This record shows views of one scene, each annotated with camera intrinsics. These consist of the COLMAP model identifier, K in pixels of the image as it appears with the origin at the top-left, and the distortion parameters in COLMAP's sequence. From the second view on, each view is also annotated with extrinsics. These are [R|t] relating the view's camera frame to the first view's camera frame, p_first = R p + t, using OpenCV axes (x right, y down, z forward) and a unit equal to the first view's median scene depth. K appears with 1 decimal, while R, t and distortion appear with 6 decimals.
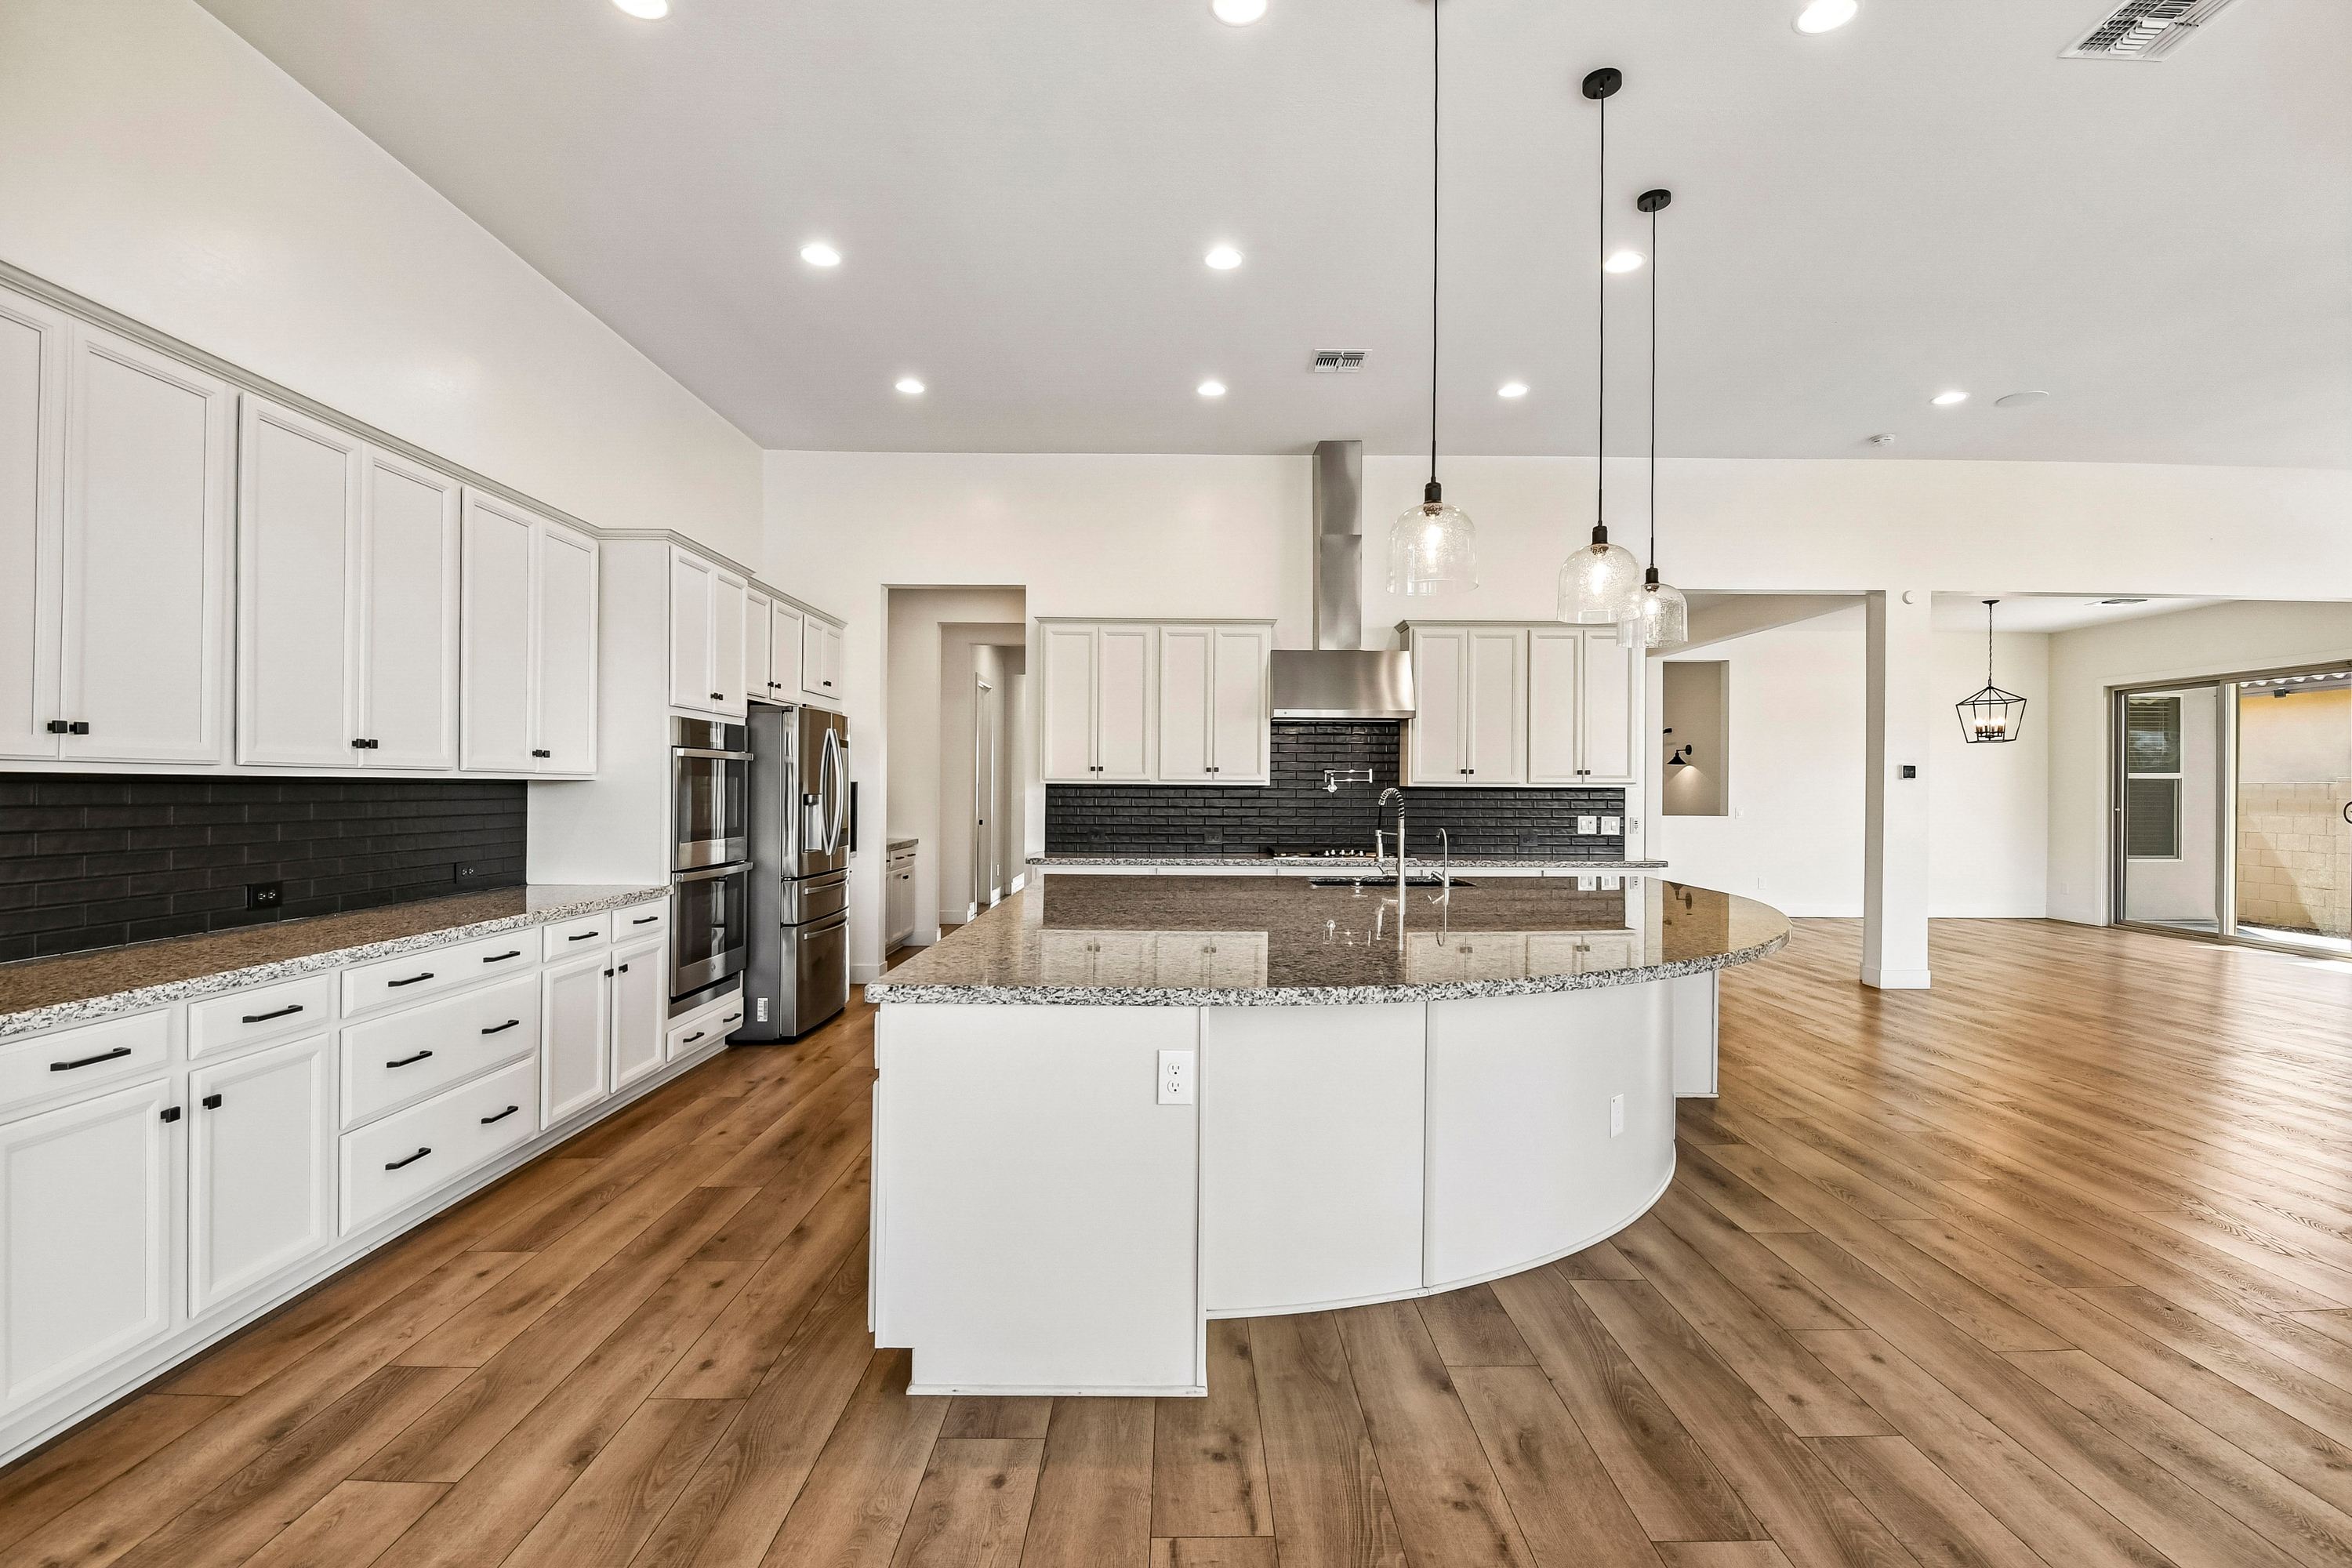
lens RADIAL K [[1048.5, 0, 1191.5], [0, 1048.5, 790.7], [0, 0, 1]] dist [0.002427, -0.005957]
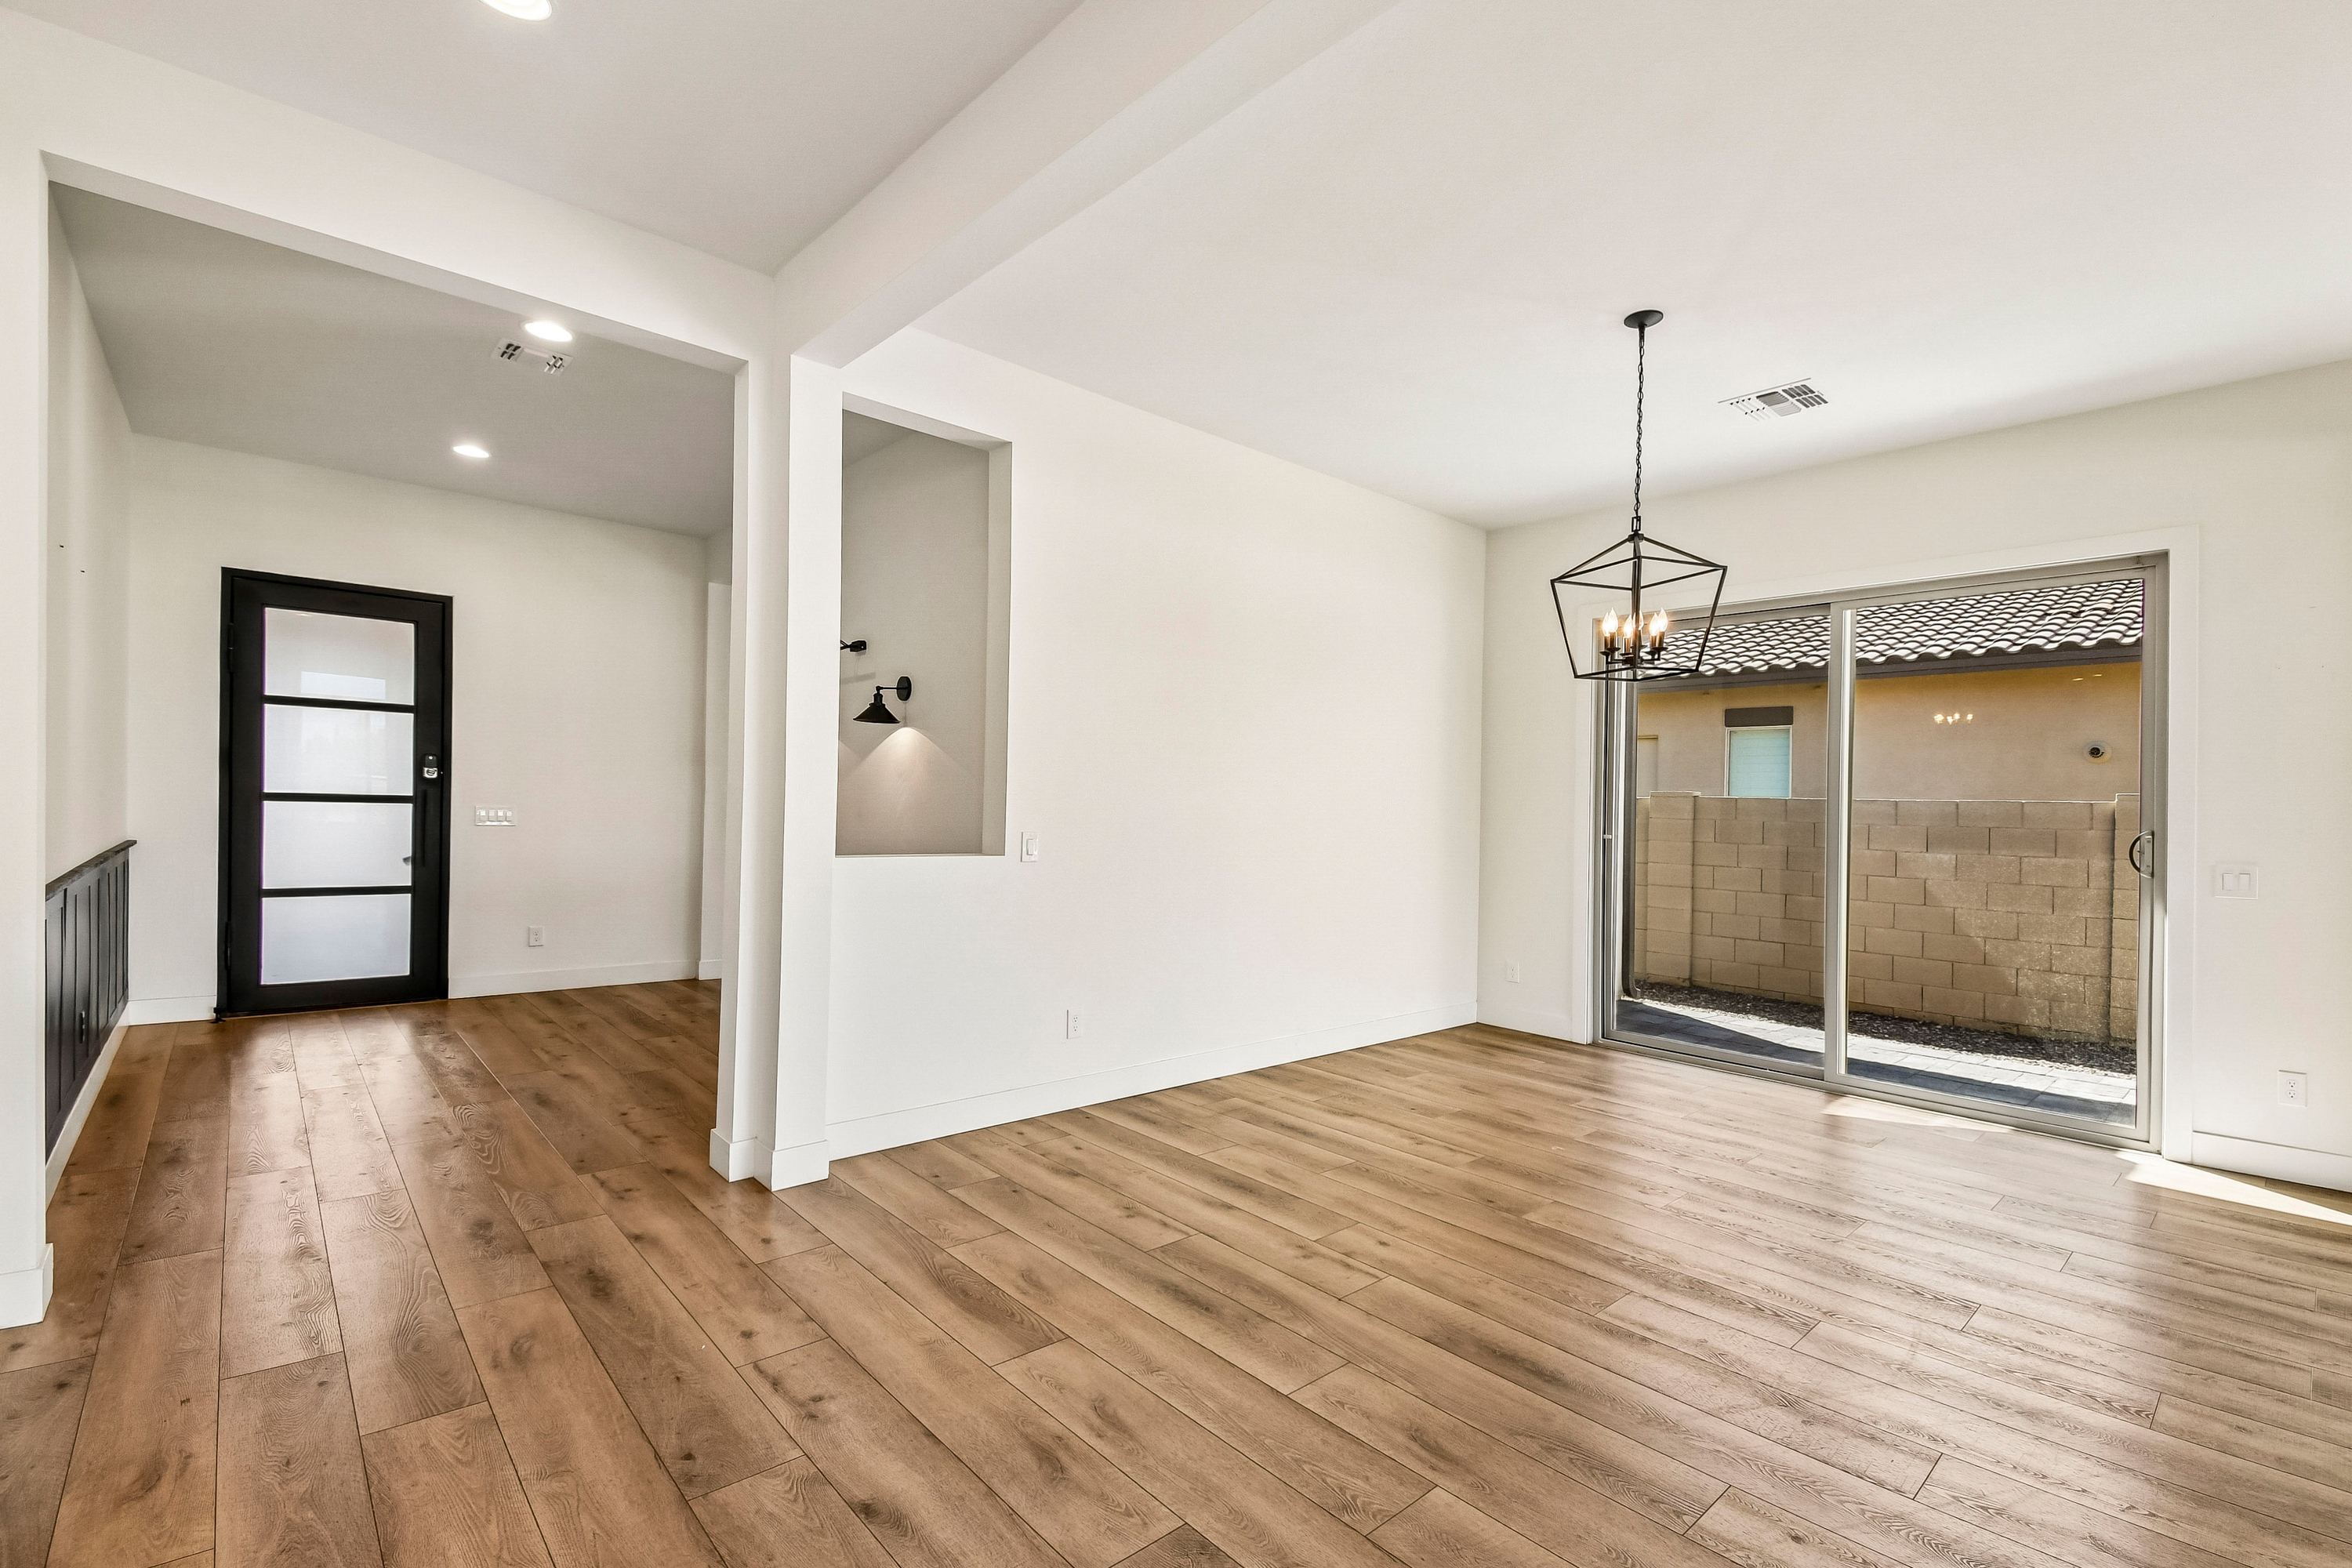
lens RADIAL K [[1048.5, 0, 1170.9], [0, 1048.5, 800.4], [0, 0, 1]] dist [0.002427, -0.005957]
pose [[0.766914, 0.012195, 0.641634, 0.313343], [-0.018157, 0.999832, 0.002699, 0.001283], [-0.641493, -0.013720, 0.767006, 0.664842]]
